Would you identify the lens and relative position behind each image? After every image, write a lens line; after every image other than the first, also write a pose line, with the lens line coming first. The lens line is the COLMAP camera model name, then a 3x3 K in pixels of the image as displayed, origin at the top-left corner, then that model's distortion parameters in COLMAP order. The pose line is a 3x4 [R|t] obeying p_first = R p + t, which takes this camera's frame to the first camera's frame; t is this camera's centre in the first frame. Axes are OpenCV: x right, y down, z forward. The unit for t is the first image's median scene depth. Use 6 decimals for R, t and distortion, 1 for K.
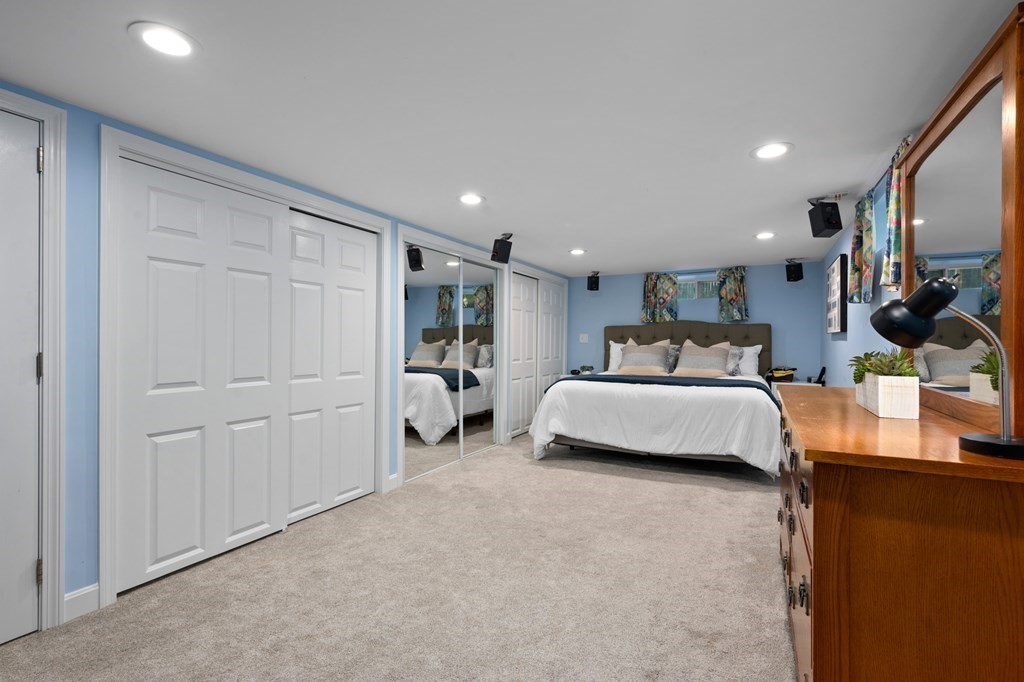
lens RADIAL K [[469.2, 0, 506.0], [0, 469.2, 336.9], [0, 0, 1]] dist [0.000103, -0.000011]
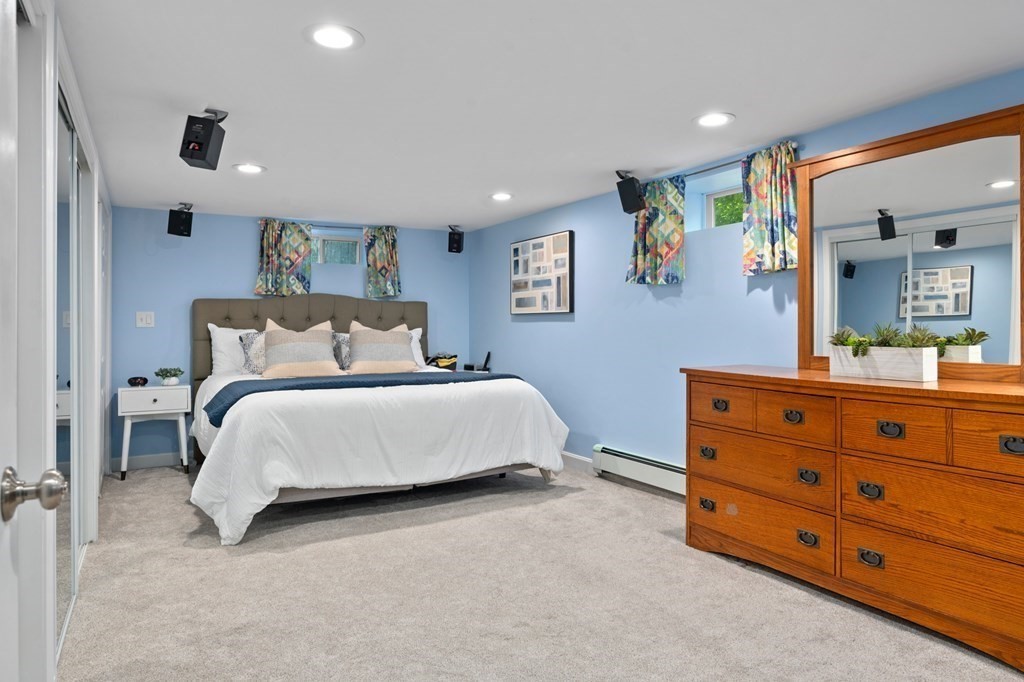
lens RADIAL K [[660.1, 0, 514.2], [0, 660.1, 320.6], [0, 0, 1]] dist [0.002032, -0.000504]
pose [[0.532898, 0.001051, 0.846179, -0.317859], [-0.002121, 0.999998, 0.000093, 0.004052], [-0.846177, -0.001844, 0.532899, 0.259753]]
